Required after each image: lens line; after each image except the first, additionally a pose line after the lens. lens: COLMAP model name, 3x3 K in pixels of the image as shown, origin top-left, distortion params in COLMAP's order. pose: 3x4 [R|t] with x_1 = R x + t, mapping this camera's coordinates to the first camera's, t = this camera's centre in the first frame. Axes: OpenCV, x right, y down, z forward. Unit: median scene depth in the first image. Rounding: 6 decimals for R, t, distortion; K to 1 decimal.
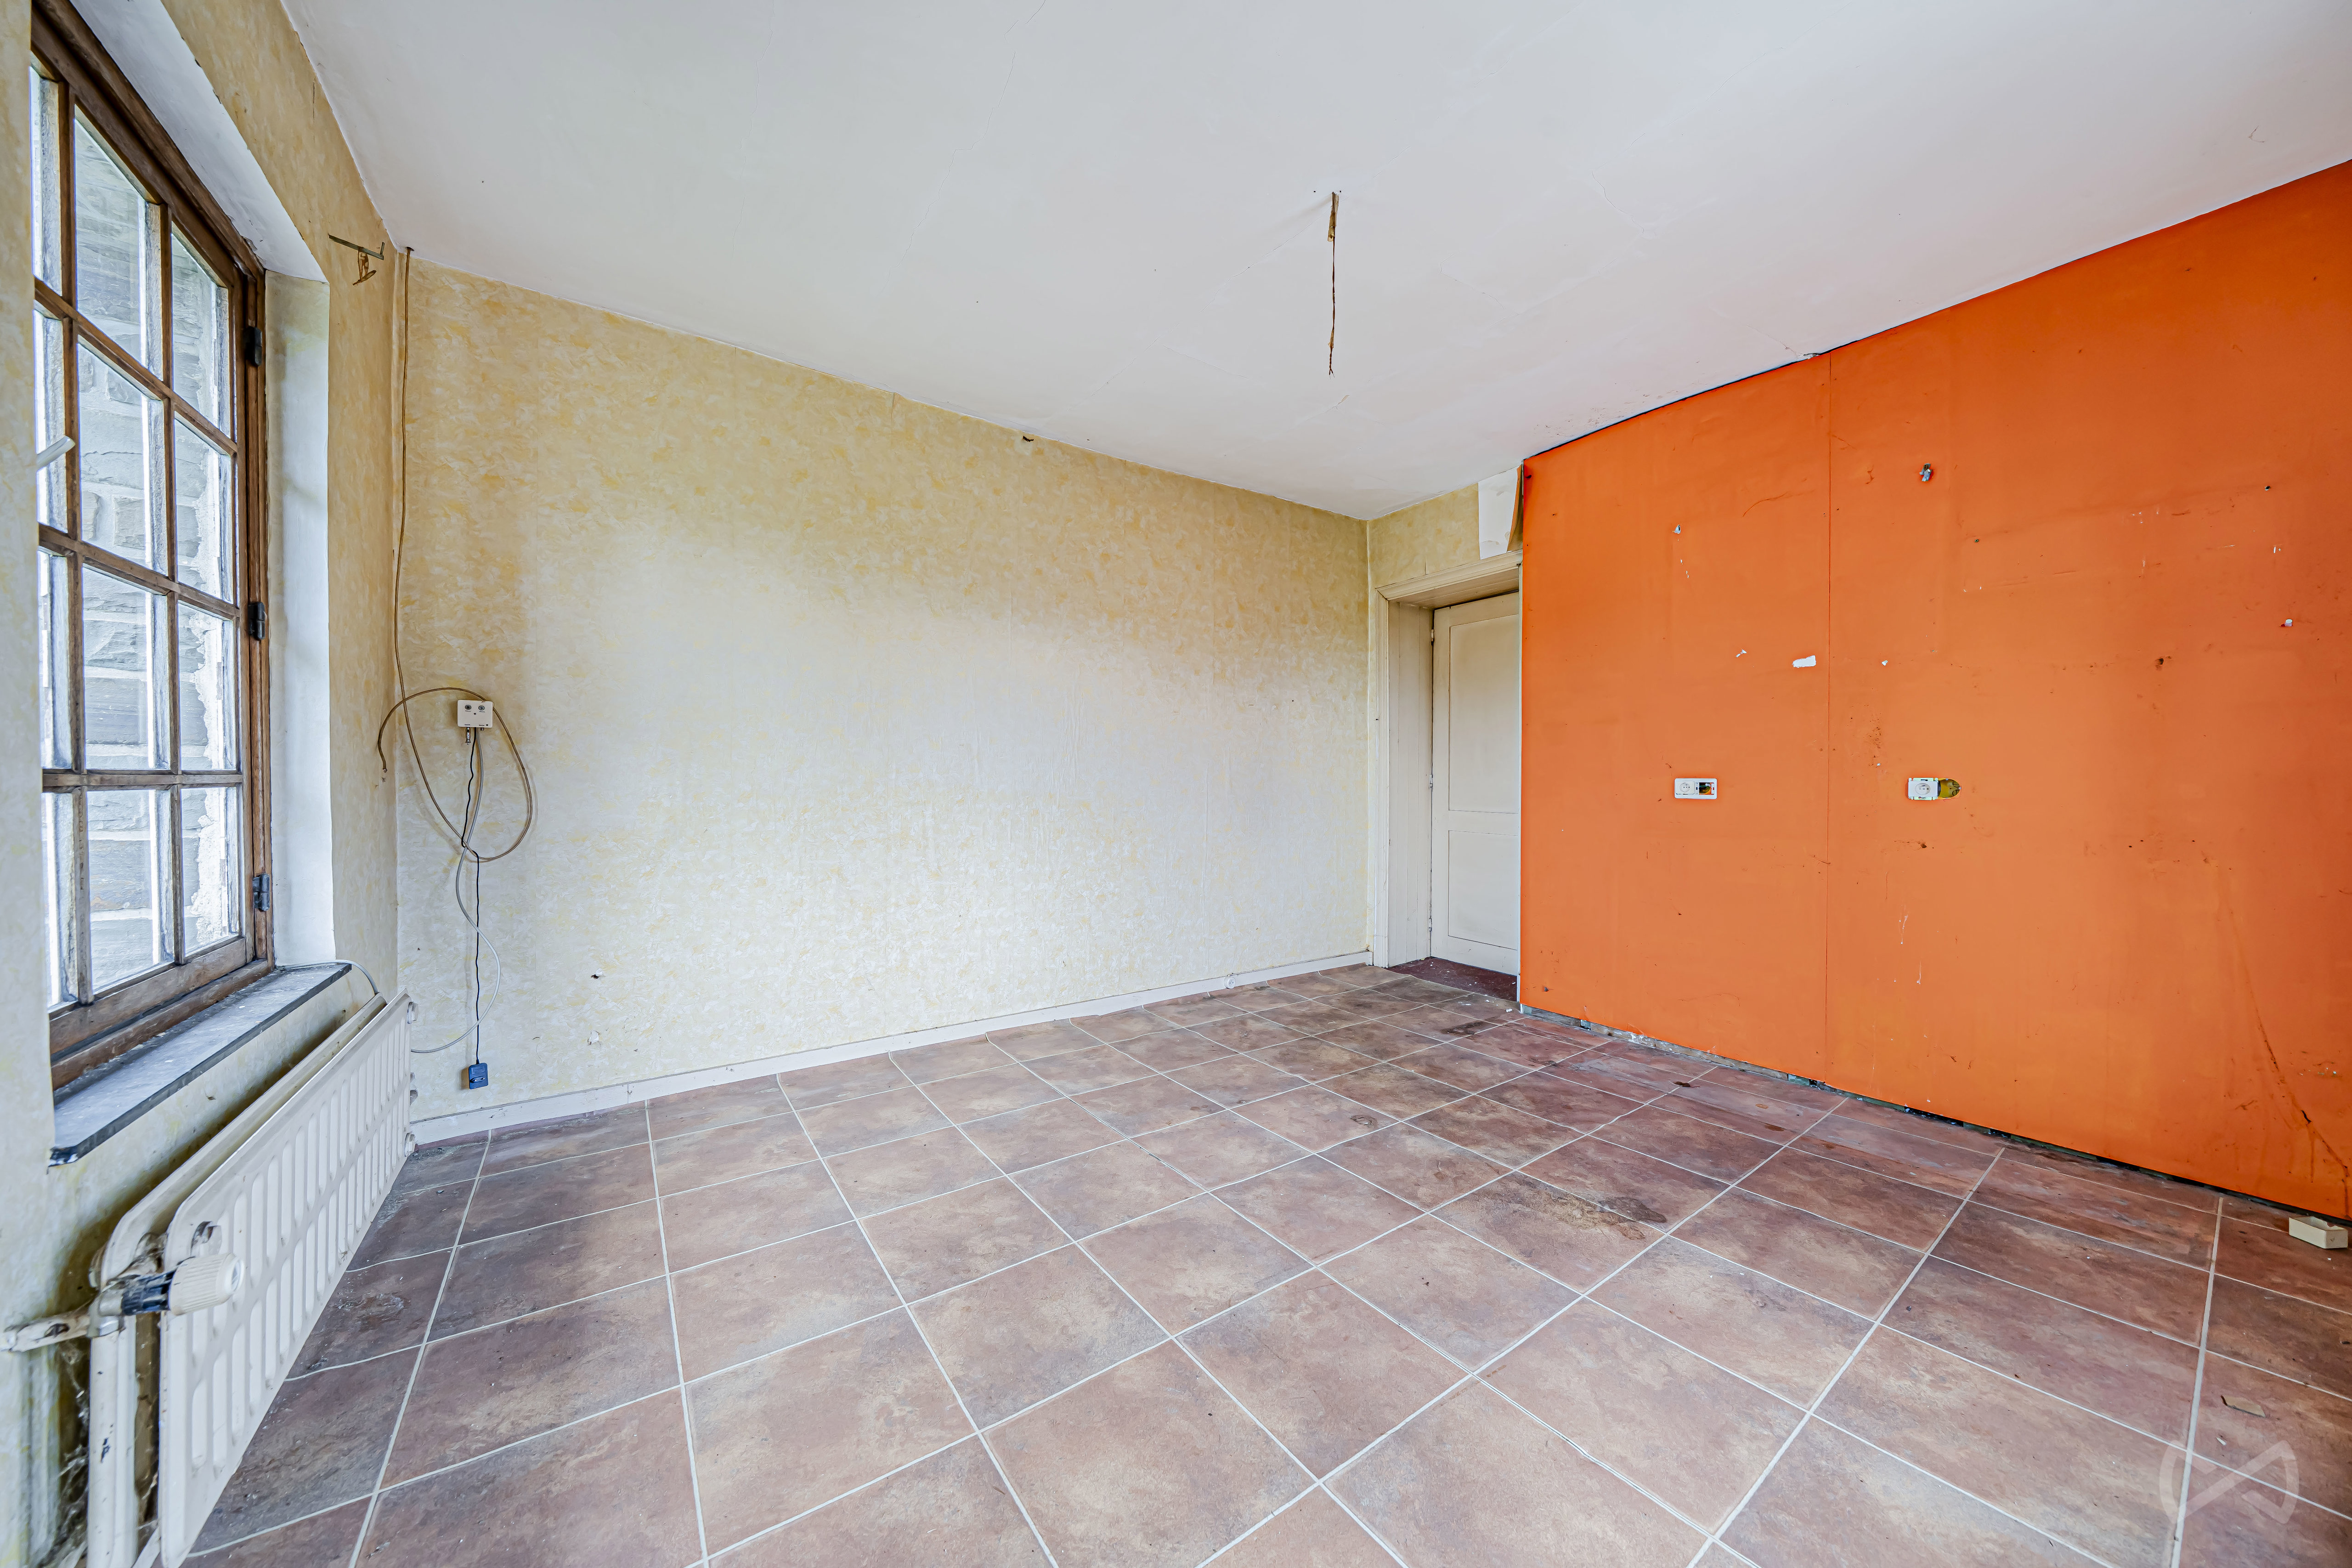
lens RADIAL K [[800.3, 0, 1177.7], [0, 800.3, 783.1], [0, 0, 1]] dist [-0.009026, 0.000064]
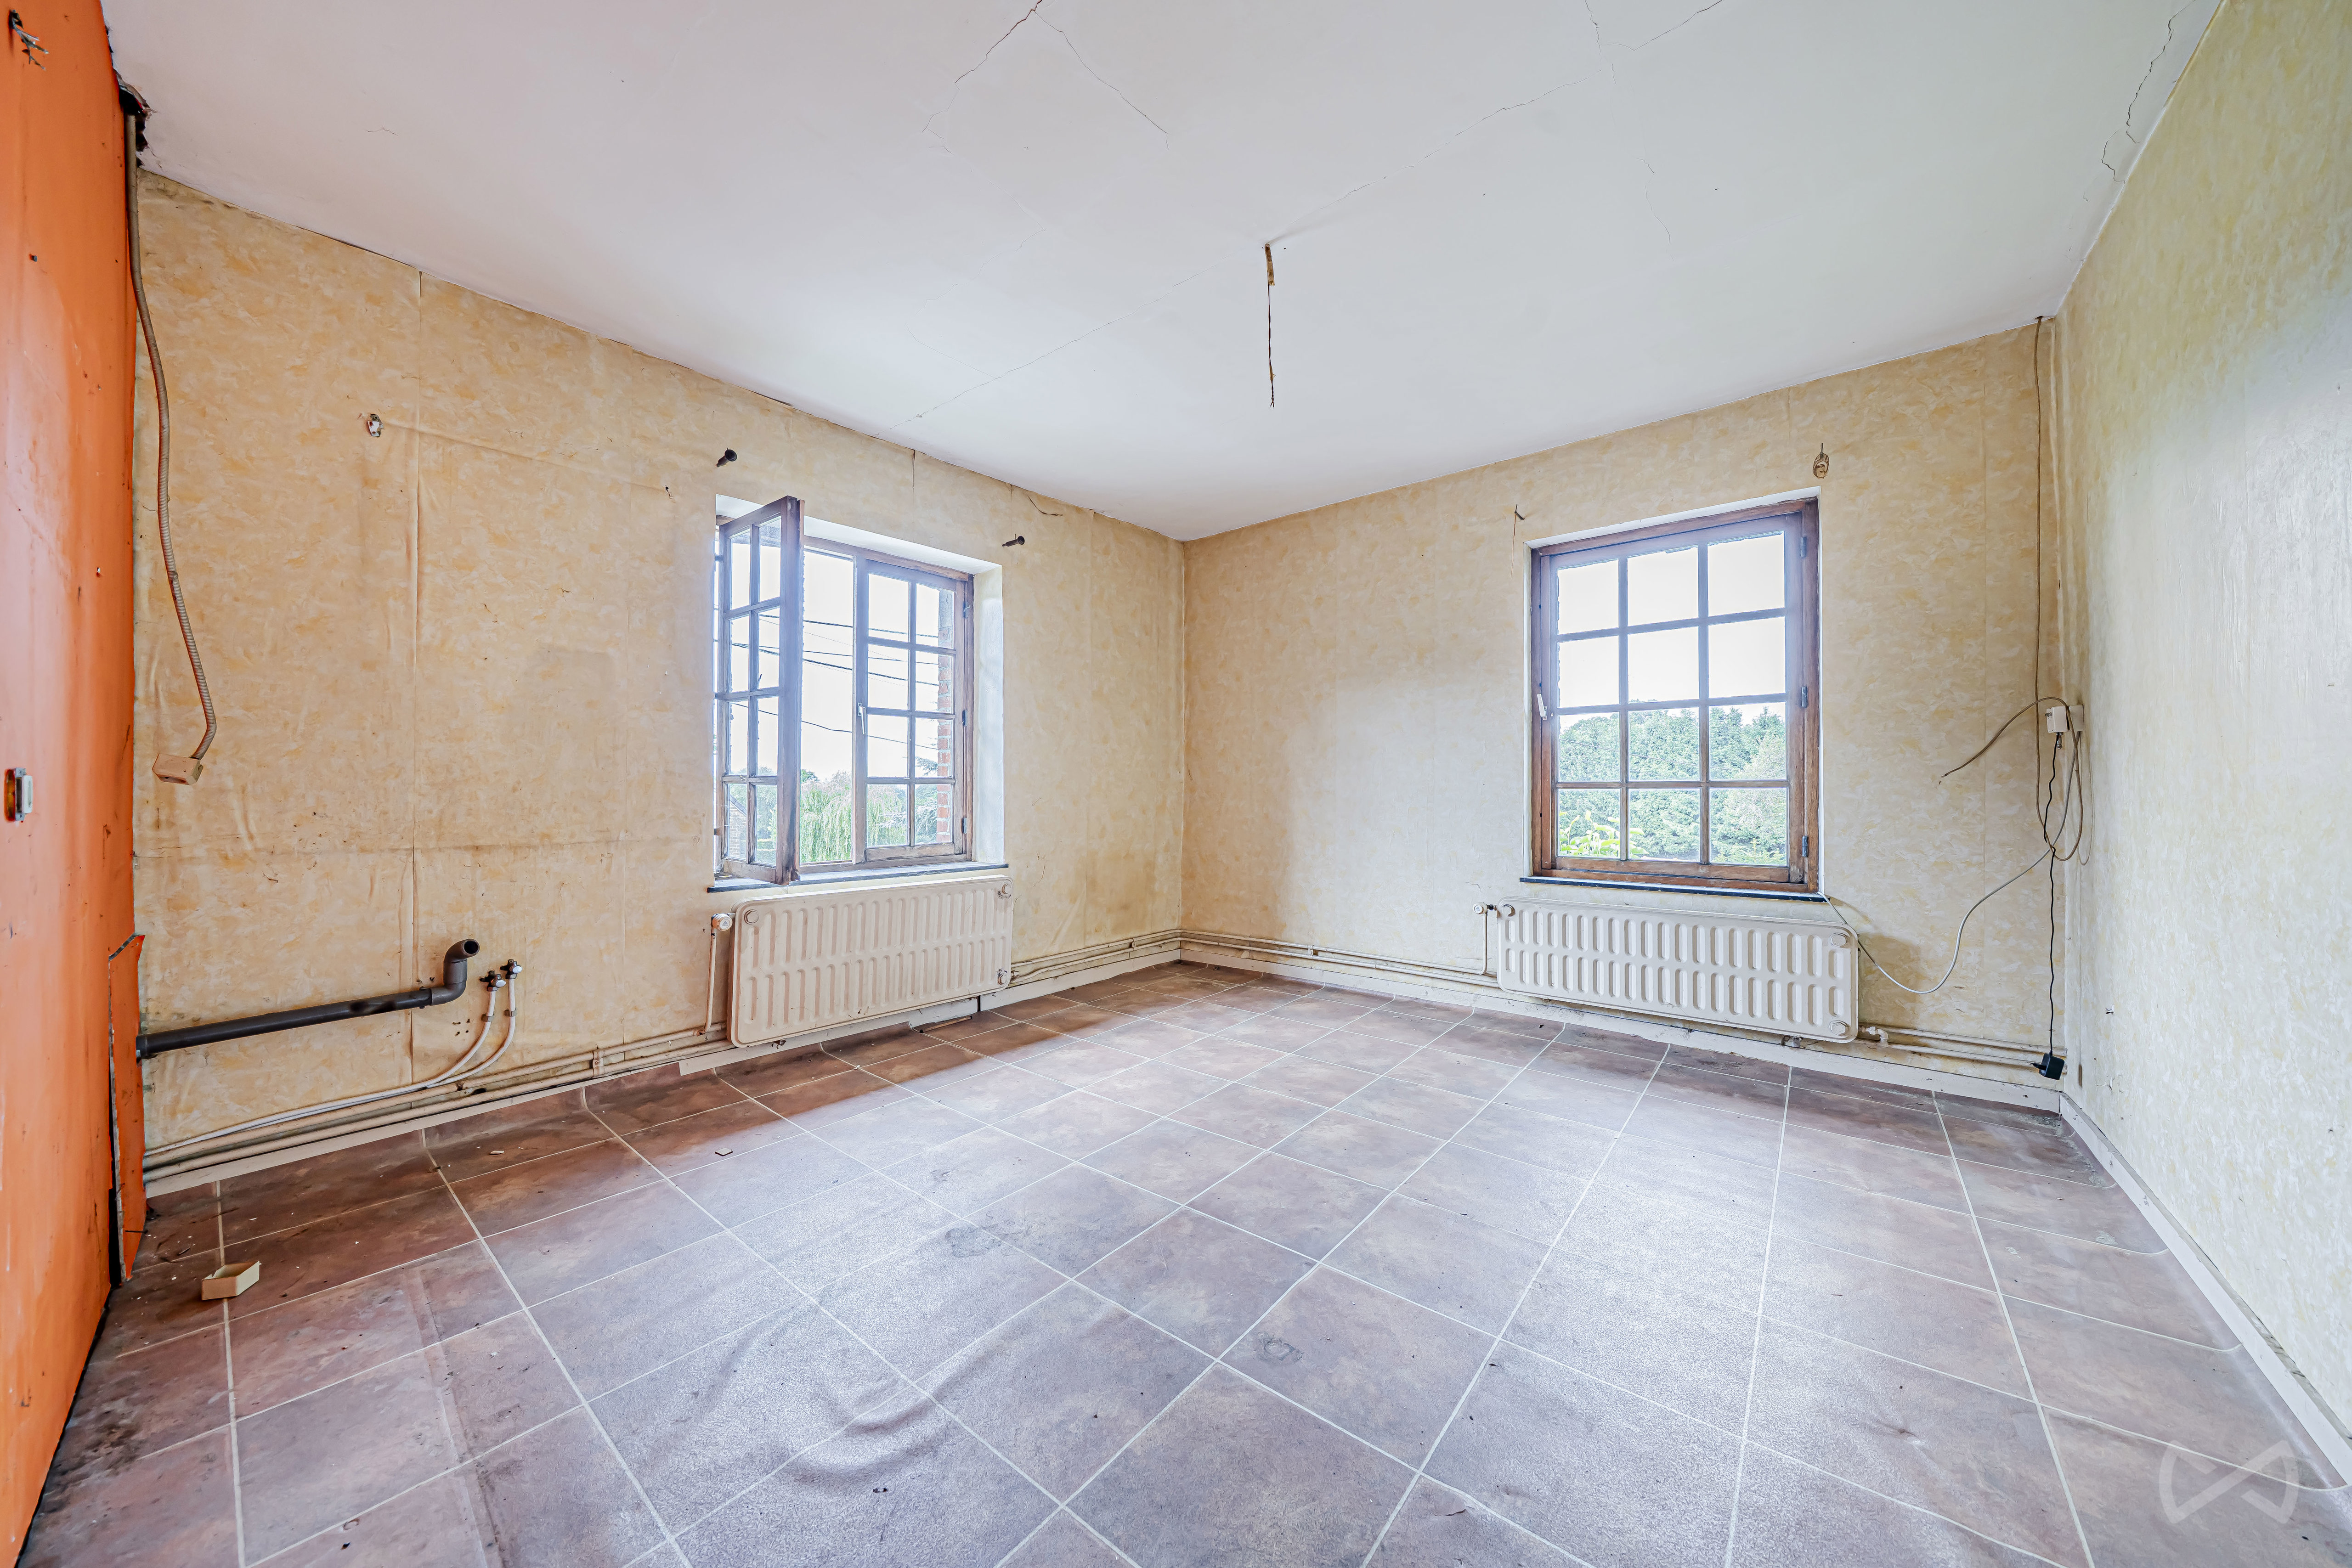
lens RADIAL K [[800.2, 0, 1176.5], [0, 800.2, 784.4], [0, 0, 1]] dist [-0.009026, 0.000064]
pose [[-0.965268, -0.001802, -0.261257, 0.584066], [-0.002492, 0.999994, 0.002308, -0.003585], [0.261252, 0.002879, -0.965266, 1.963452]]
